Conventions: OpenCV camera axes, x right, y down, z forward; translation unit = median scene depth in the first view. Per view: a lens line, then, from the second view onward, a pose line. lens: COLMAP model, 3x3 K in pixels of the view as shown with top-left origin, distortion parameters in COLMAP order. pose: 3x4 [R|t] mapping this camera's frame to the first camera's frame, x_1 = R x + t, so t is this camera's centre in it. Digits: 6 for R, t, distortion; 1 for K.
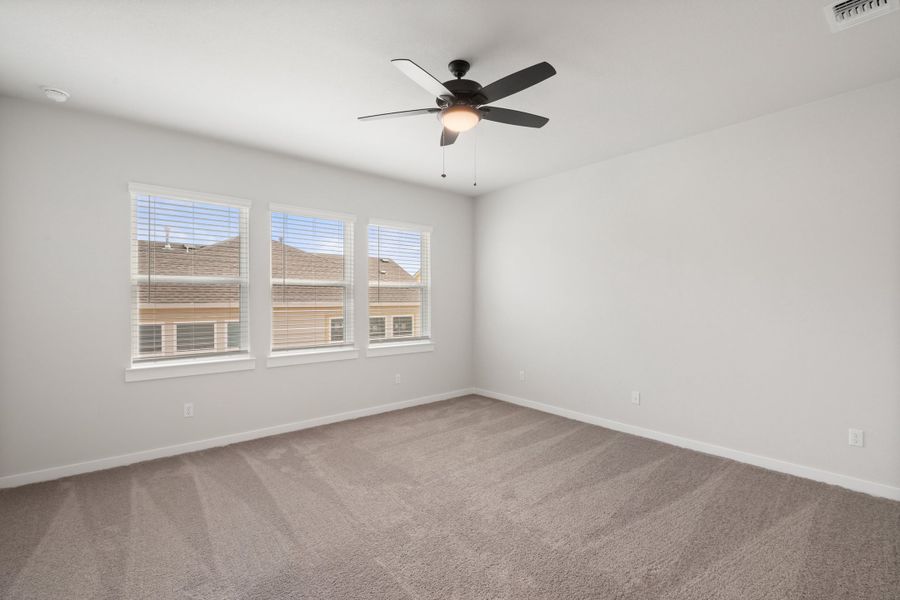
lens RADIAL K [[390.5, 0, 451.8], [0, 390.5, 304.1], [0, 0, 1]] dist [0.001128, -0.005554]
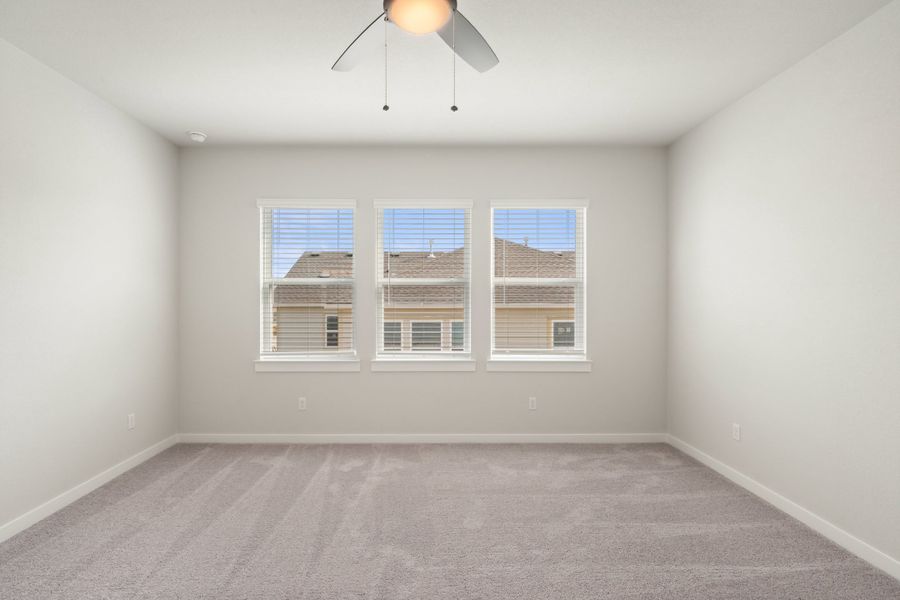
lens RADIAL K [[408.8, 0, 450.0], [0, 408.8, 300.0], [0, 0, 1]] dist [0.002528, -0.006221]
pose [[0.776023, -0.002341, -0.630700, 0.261776], [-0.007320, 0.999892, -0.012718, -0.000452], [0.630662, 0.014486, 0.775922, 0.289673]]
